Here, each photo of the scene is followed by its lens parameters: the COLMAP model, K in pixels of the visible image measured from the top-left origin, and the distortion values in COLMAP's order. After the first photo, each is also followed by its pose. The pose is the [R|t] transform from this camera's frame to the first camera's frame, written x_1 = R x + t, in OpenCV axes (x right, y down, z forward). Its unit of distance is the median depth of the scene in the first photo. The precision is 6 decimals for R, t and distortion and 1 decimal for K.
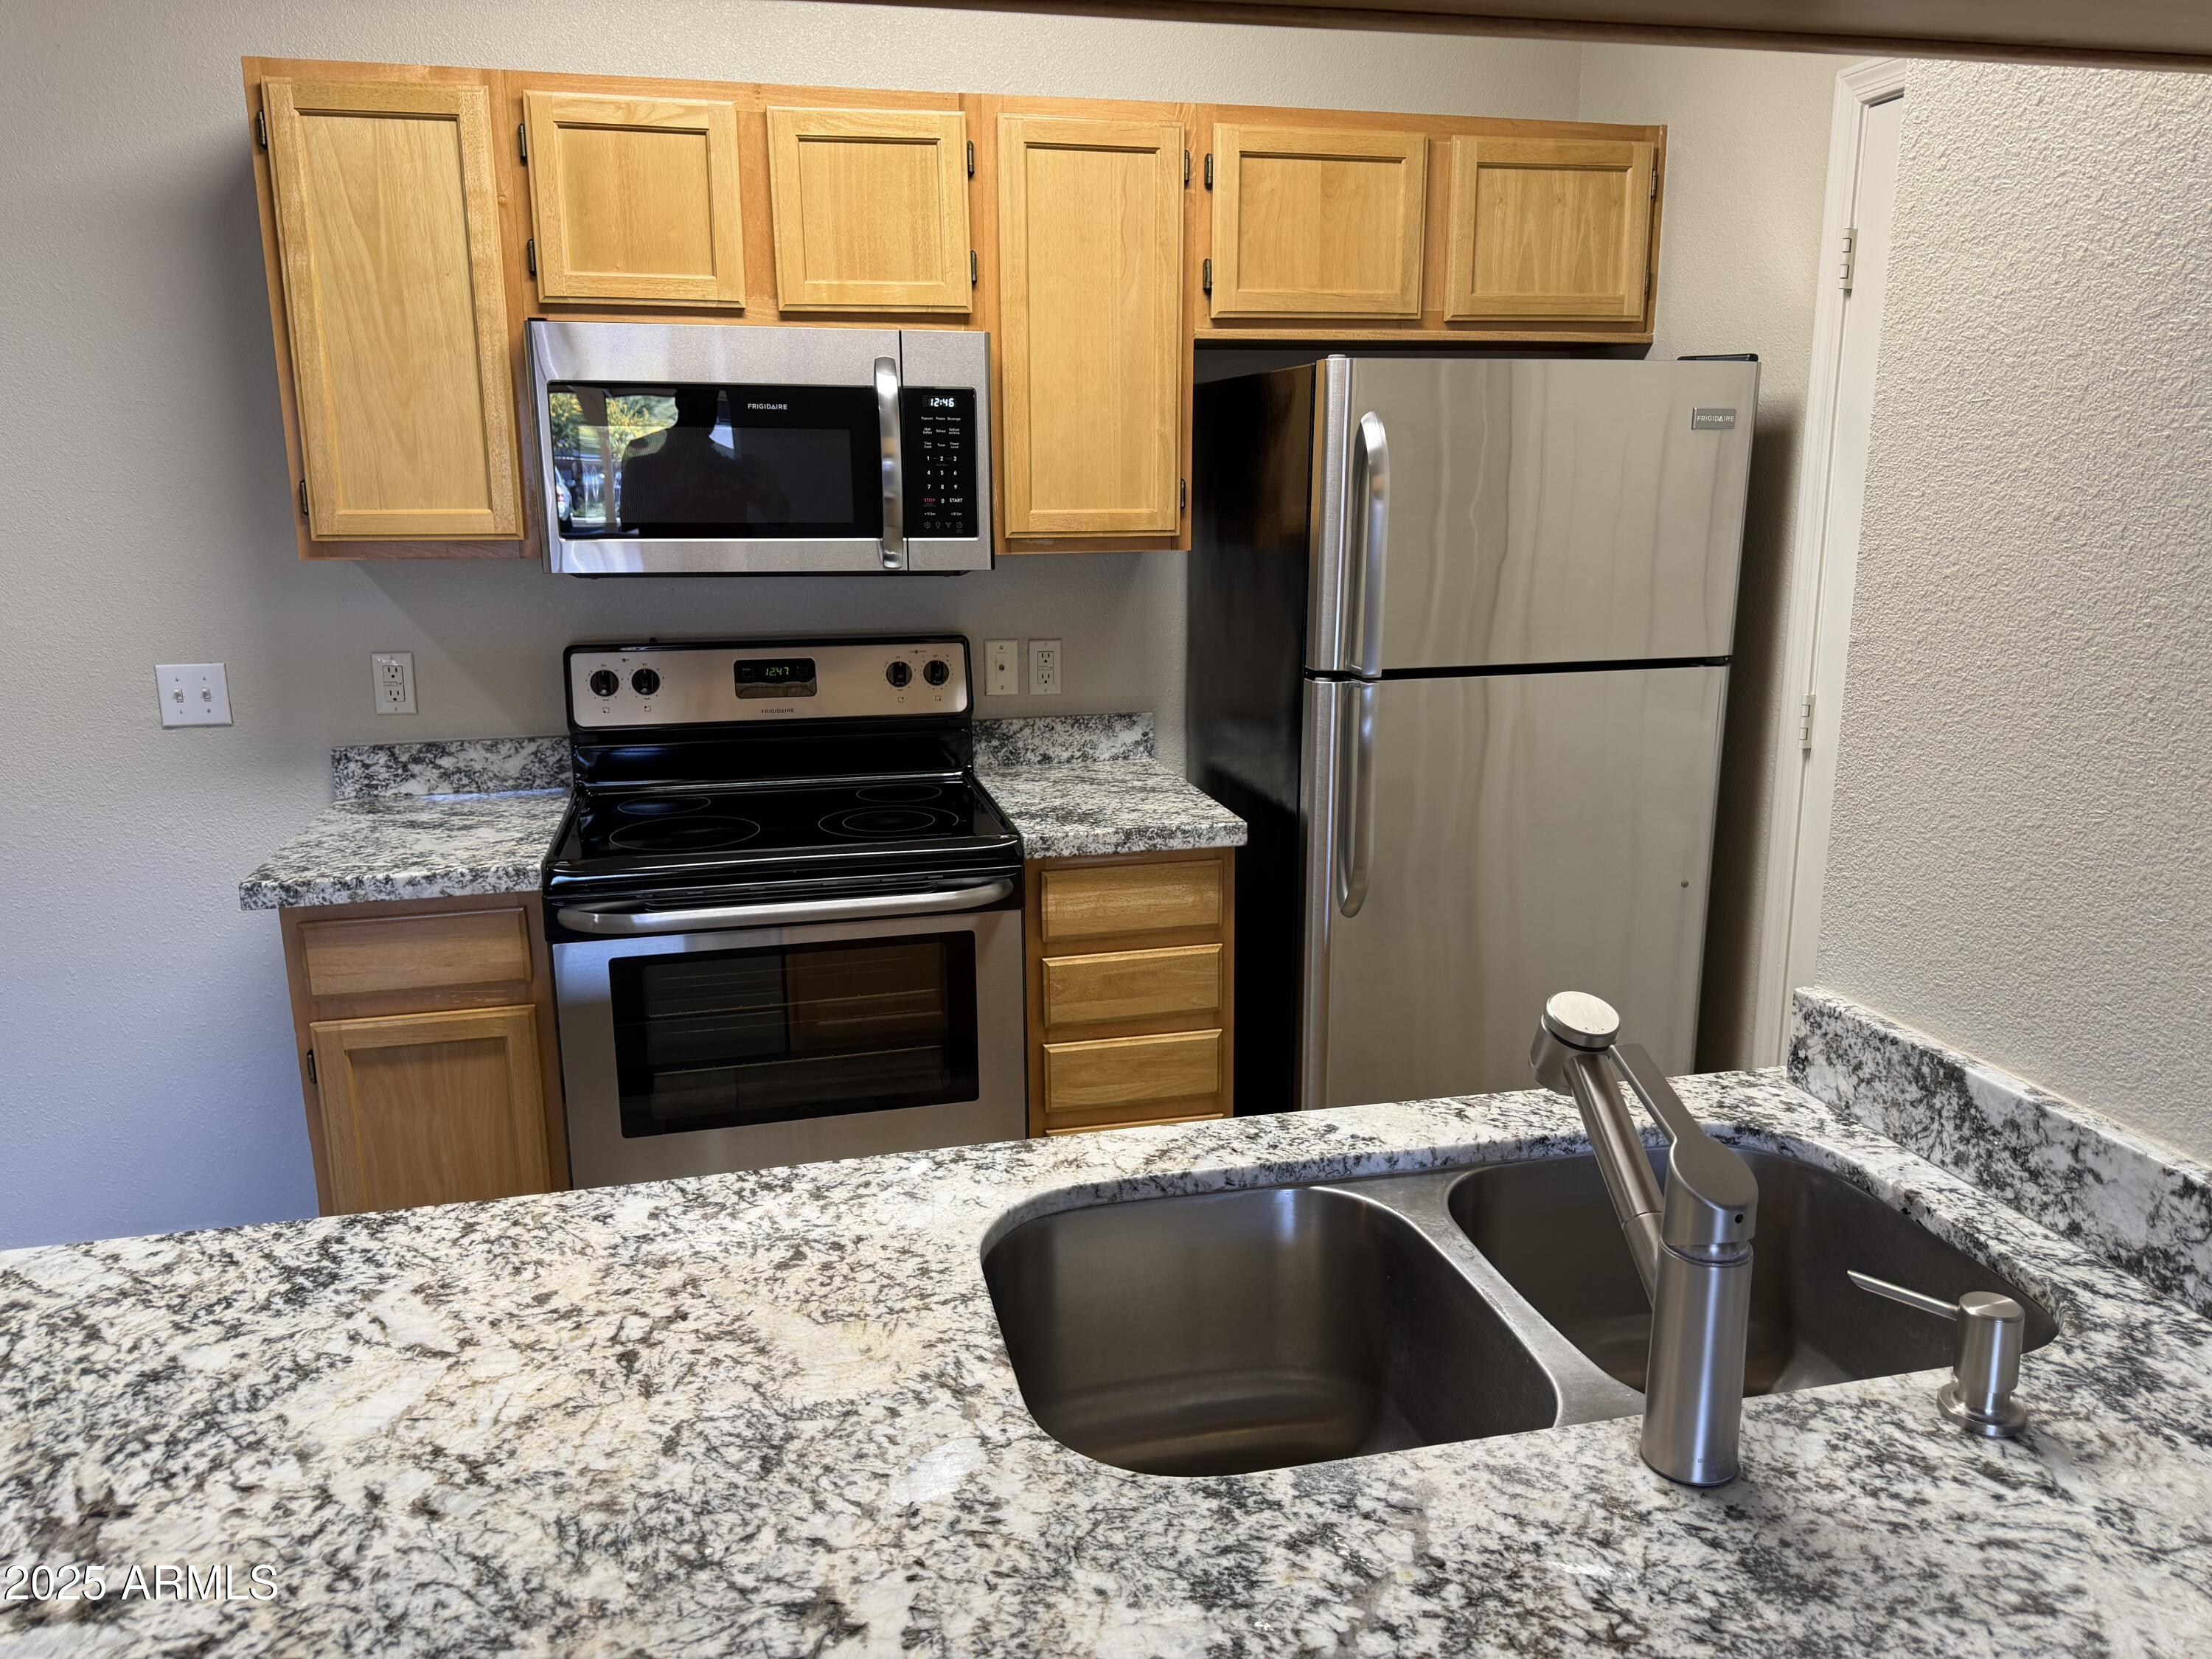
lens RADIAL K [[1569.4, 0, 1099.5], [0, 1569.4, 835.7], [0, 0, 1]] dist [0.032976, -0.037627]
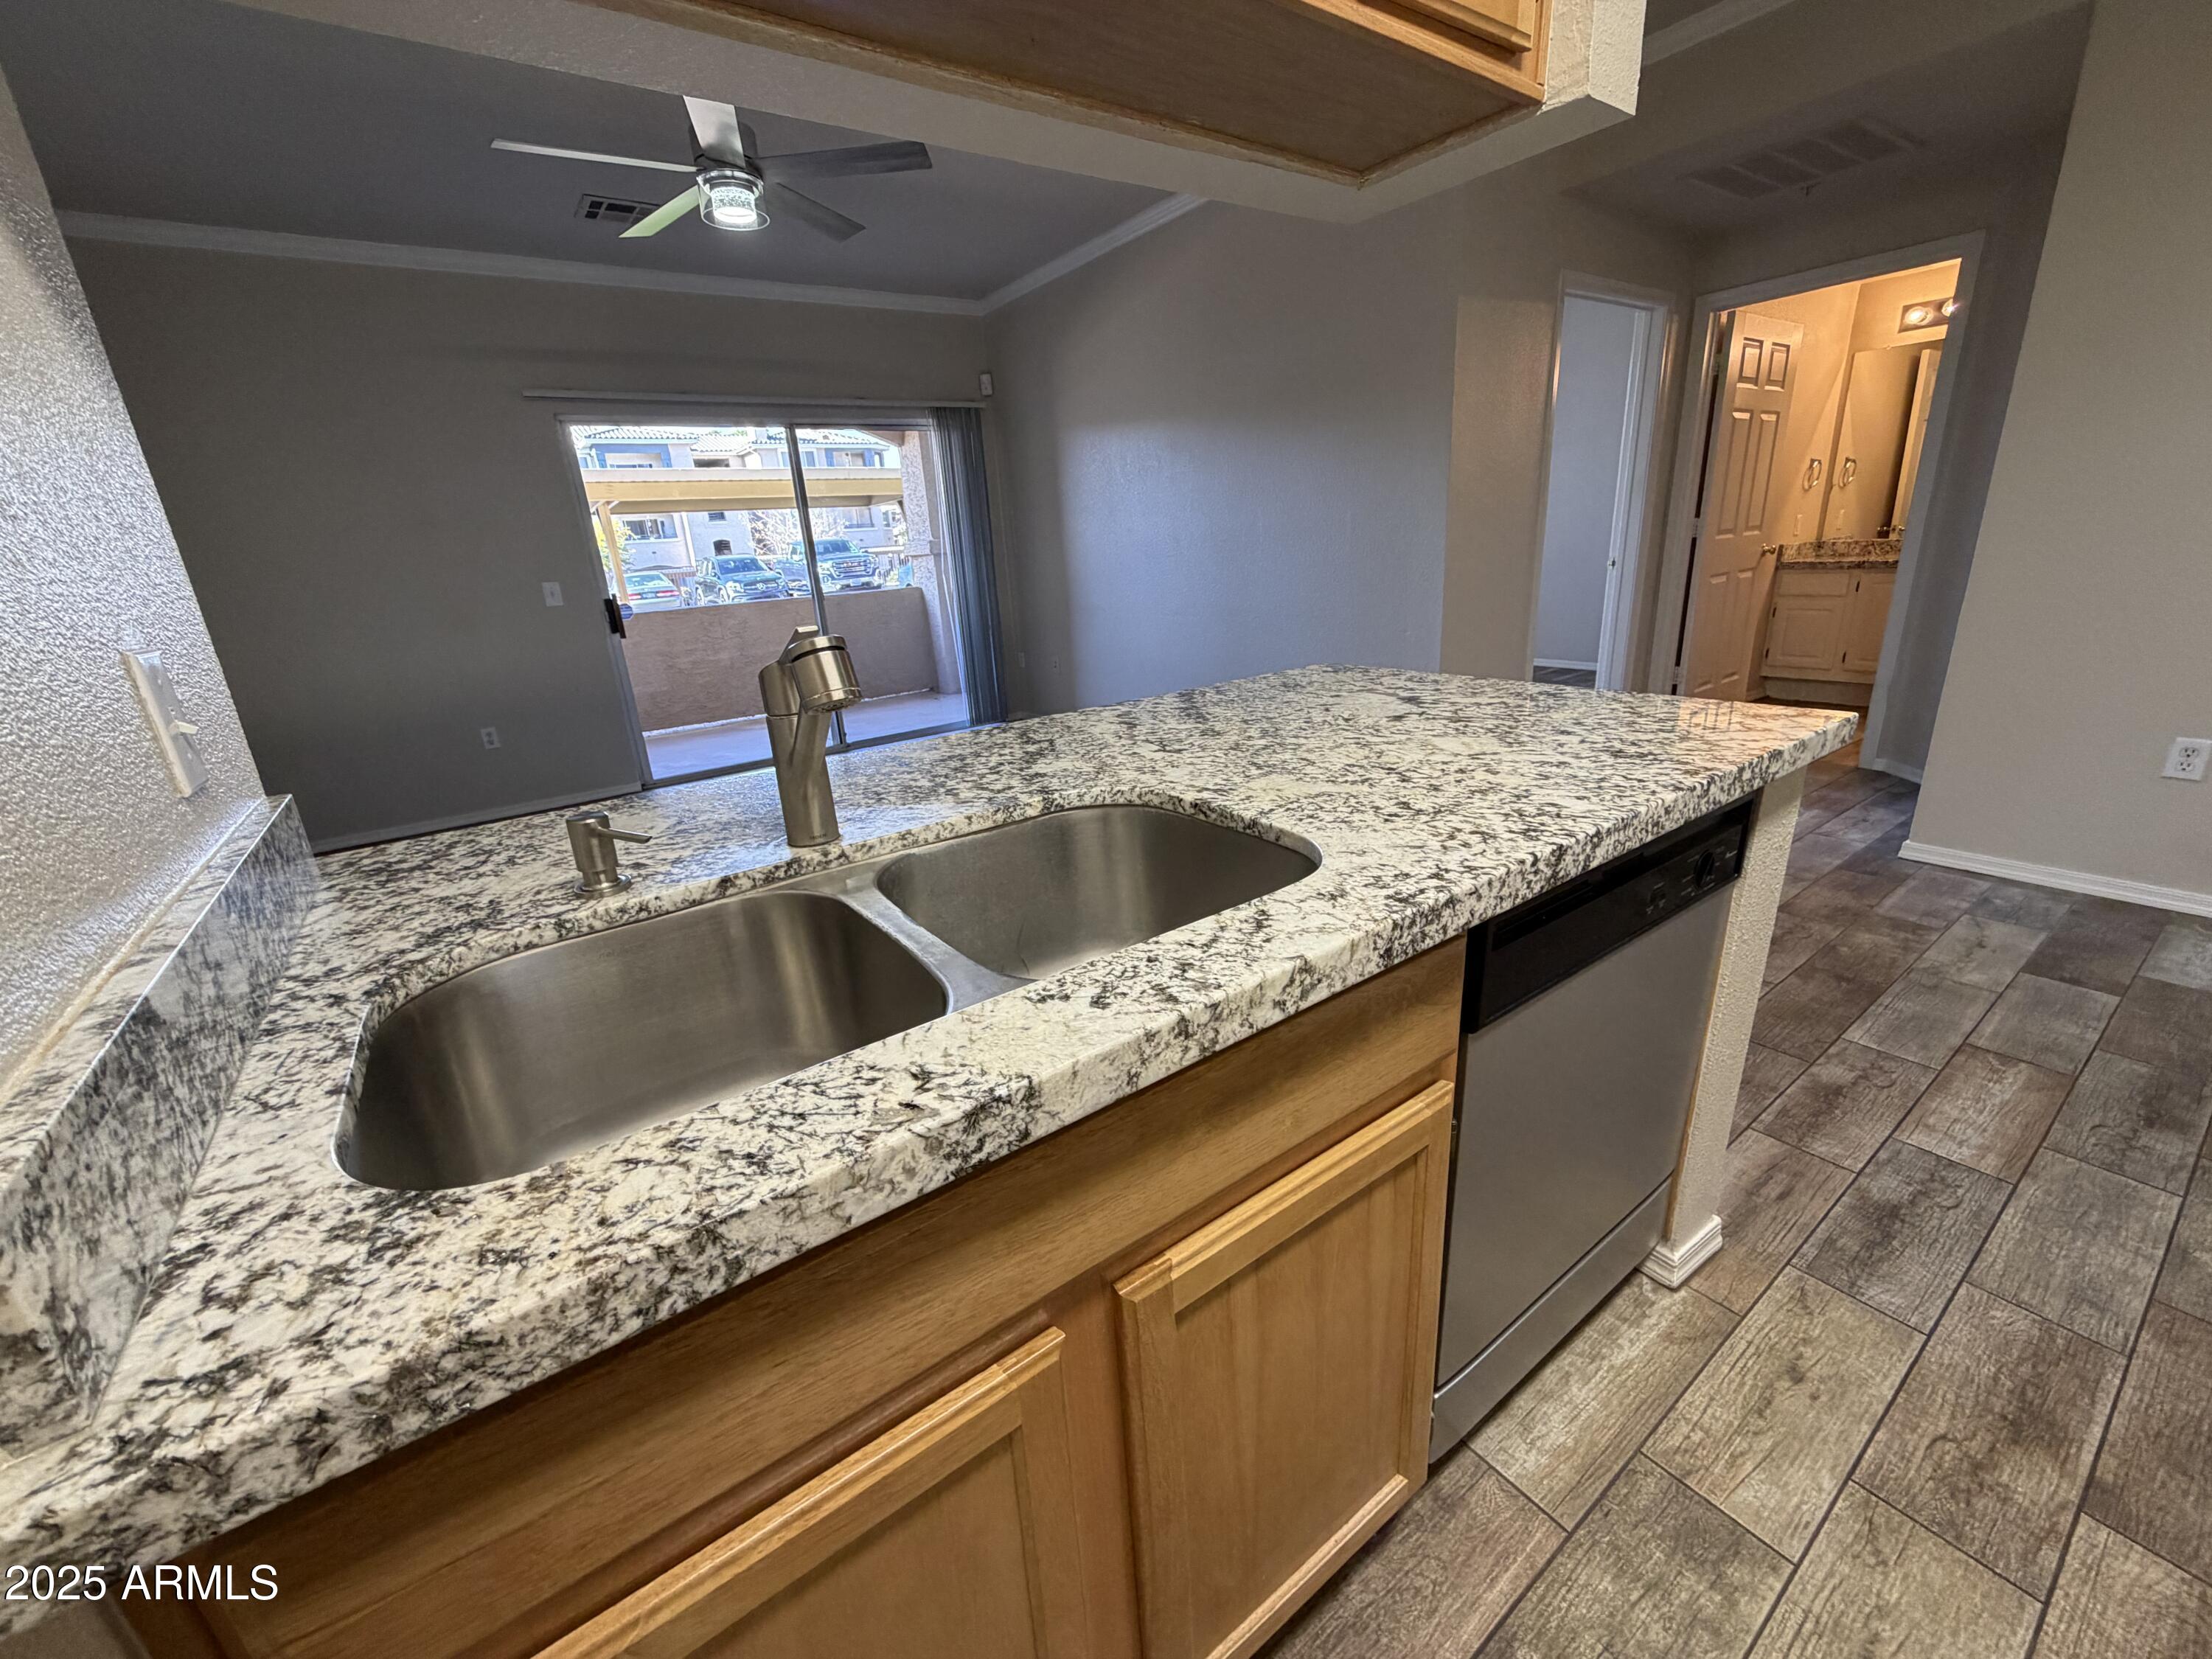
lens RADIAL K [[884.6, 0, 1103.5], [0, 884.6, 832.9], [0, 0, 1]] dist [-0.001271, 0.000979]
pose [[-0.924847, 0.182886, -0.333483, 0.155510], [-0.014441, 0.859286, 0.511291, -0.052847], [0.380065, 0.477682, -0.792067, 0.744922]]
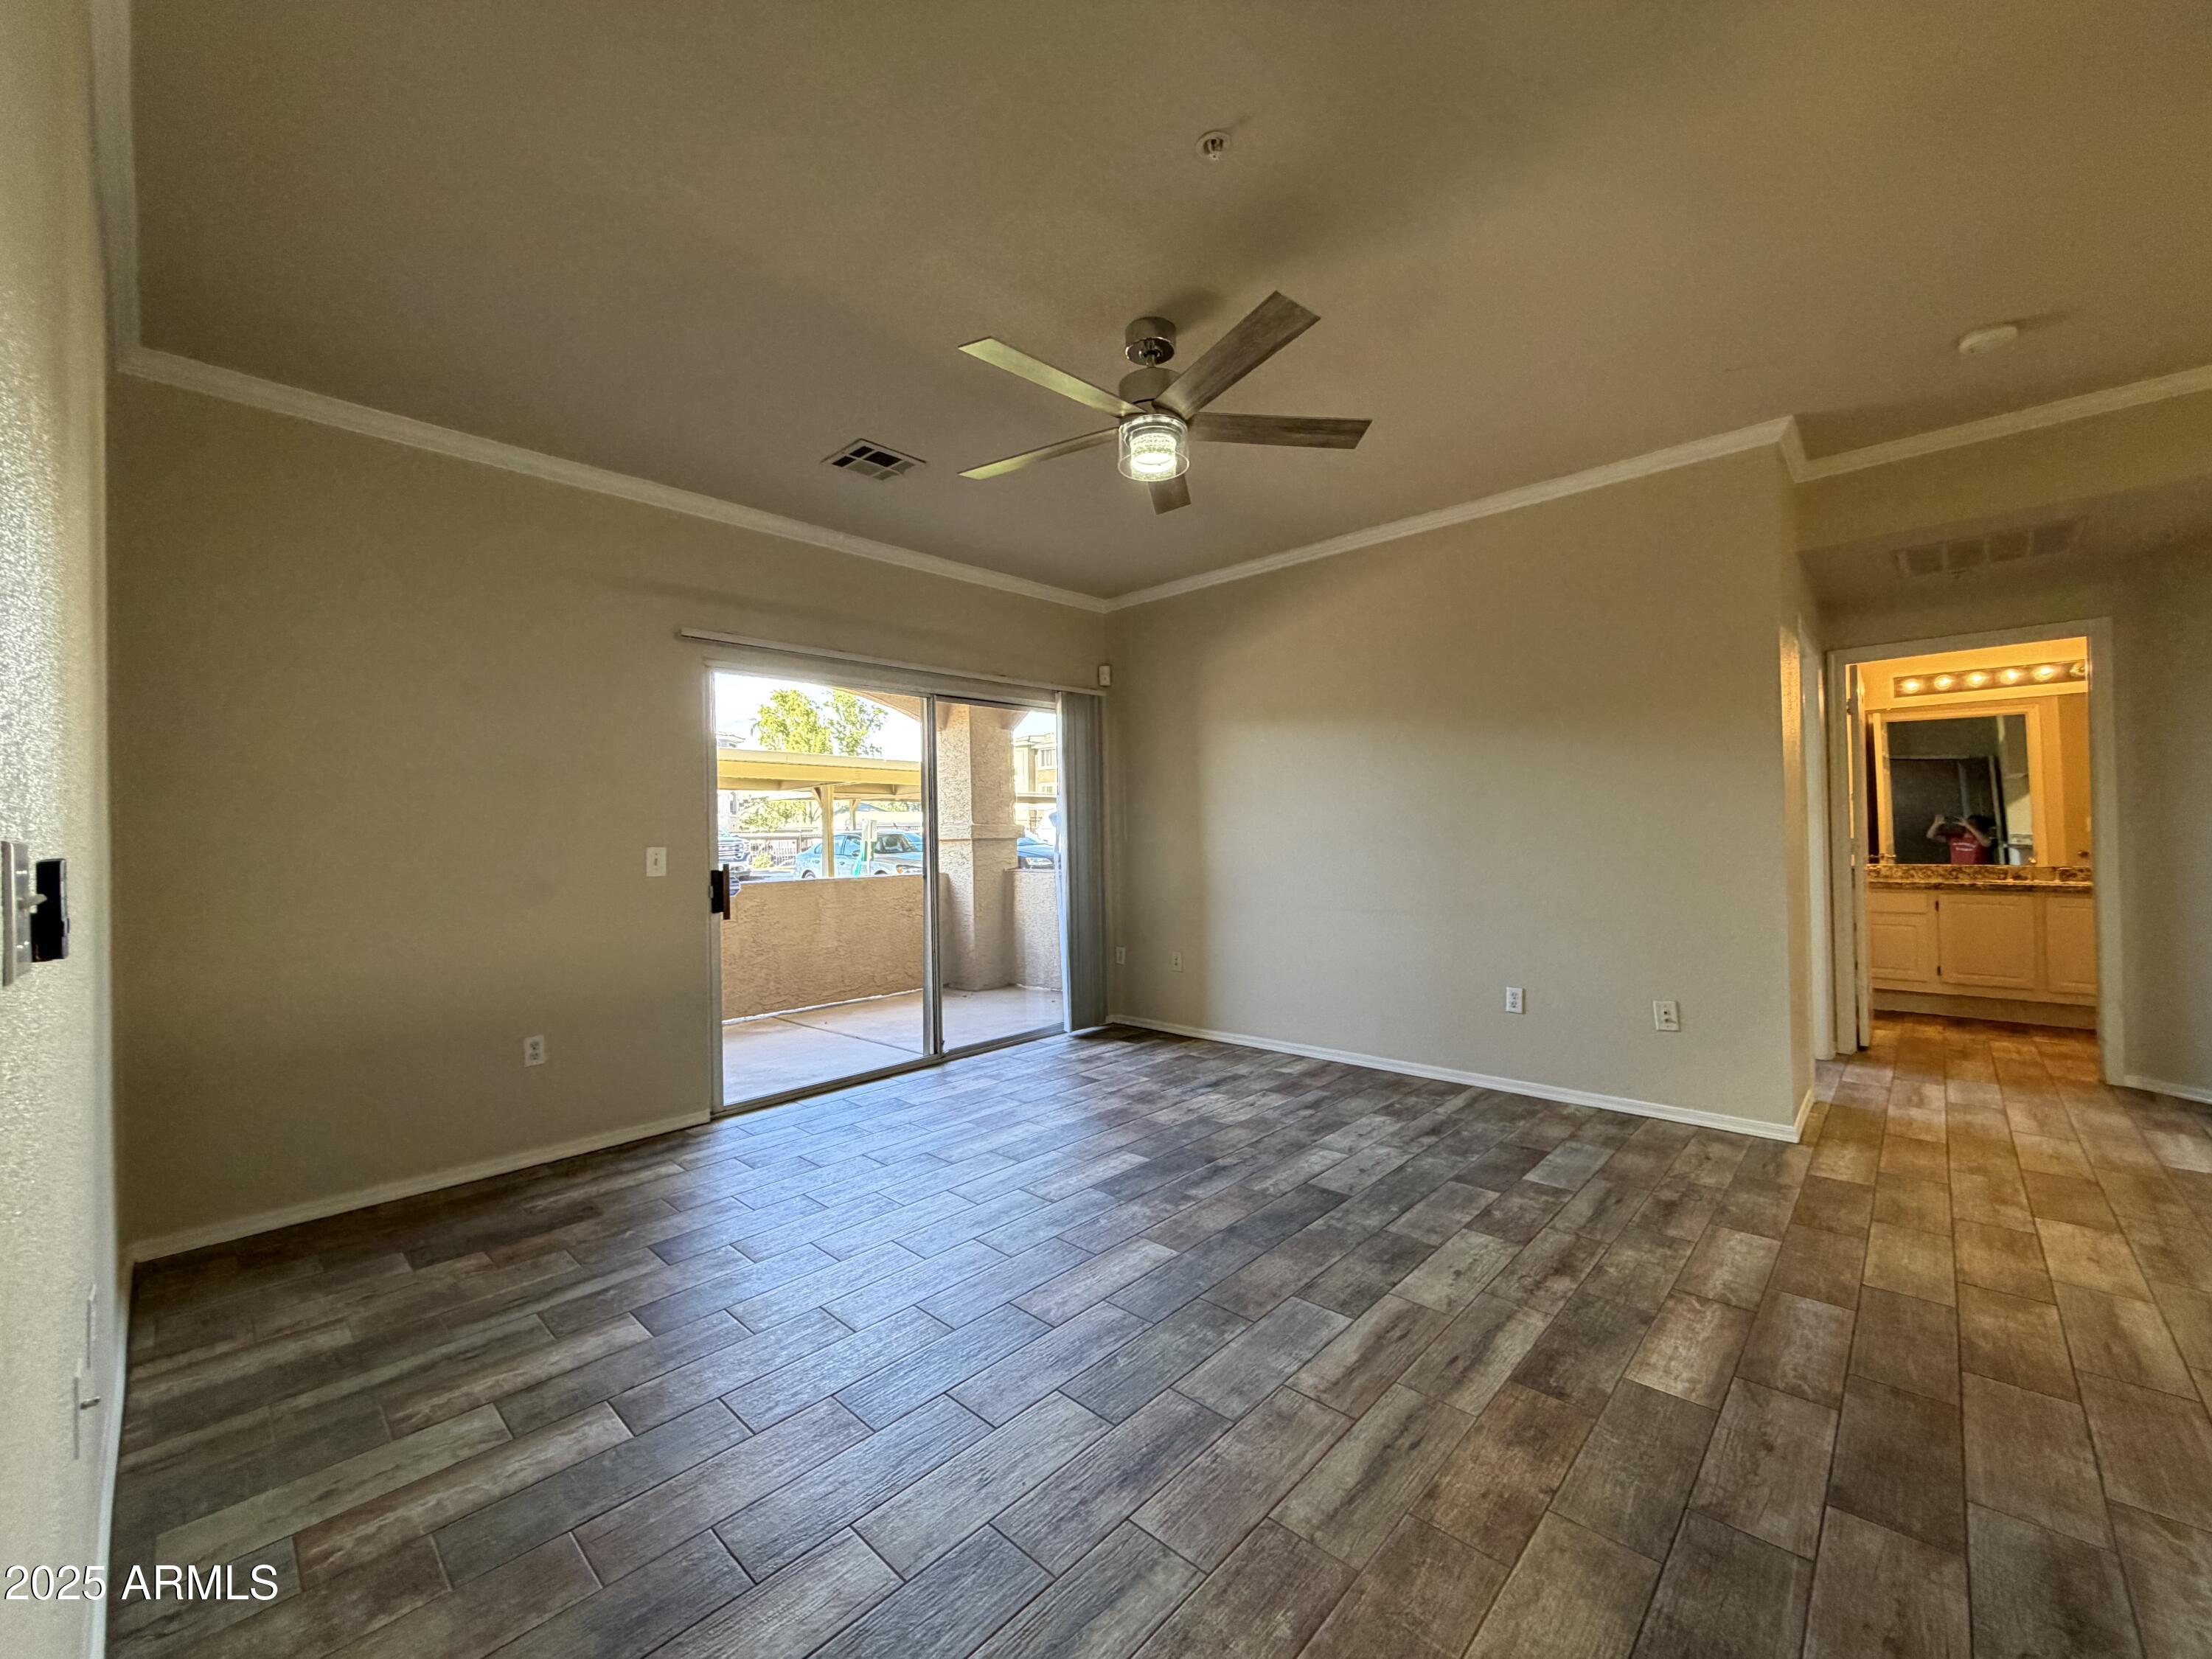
lens RADIAL K [[884.6, 0, 1117.0], [0, 884.6, 822.0], [0, 0, 1]] dist [-0.001271, 0.000979]
pose [[-0.836395, 0.015191, -0.547917, 0.265439], [-0.101154, 0.978169, 0.181530, -0.024752], [0.538713, 0.207255, -0.816599, 0.624210]]
